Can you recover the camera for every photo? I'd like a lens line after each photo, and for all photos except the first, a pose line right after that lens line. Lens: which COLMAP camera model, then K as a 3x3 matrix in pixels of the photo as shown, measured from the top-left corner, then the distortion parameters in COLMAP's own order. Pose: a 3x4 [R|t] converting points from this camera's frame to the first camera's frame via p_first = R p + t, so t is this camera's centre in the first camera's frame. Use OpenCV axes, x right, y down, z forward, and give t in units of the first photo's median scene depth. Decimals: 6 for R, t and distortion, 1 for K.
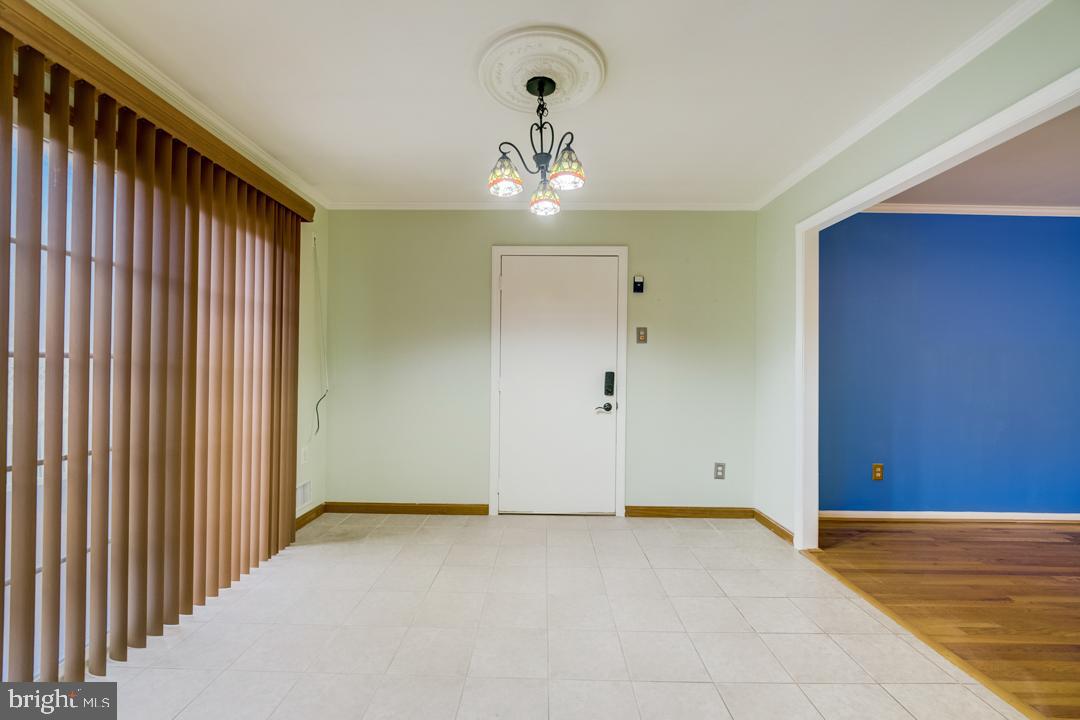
lens RADIAL K [[438.9, 0, 542.0], [0, 438.9, 365.7], [0, 0, 1]] dist [-0.009510, -0.000222]
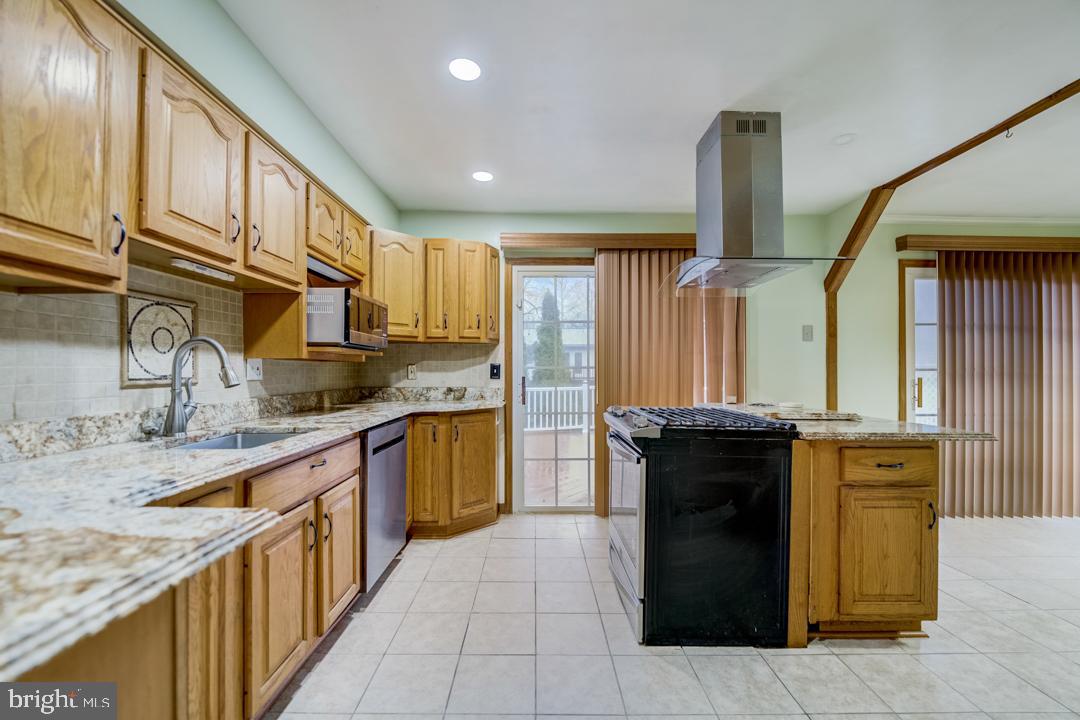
lens RADIAL K [[438.9, 0, 538.1], [0, 438.9, 366.2], [0, 0, 1]] dist [-0.009510, -0.000222]
pose [[0.019951, -0.021003, -0.999580, 0.882343], [0.000302, 0.999779, -0.021001, 0.007109], [0.999801, 0.000117, 0.019953, -1.032544]]
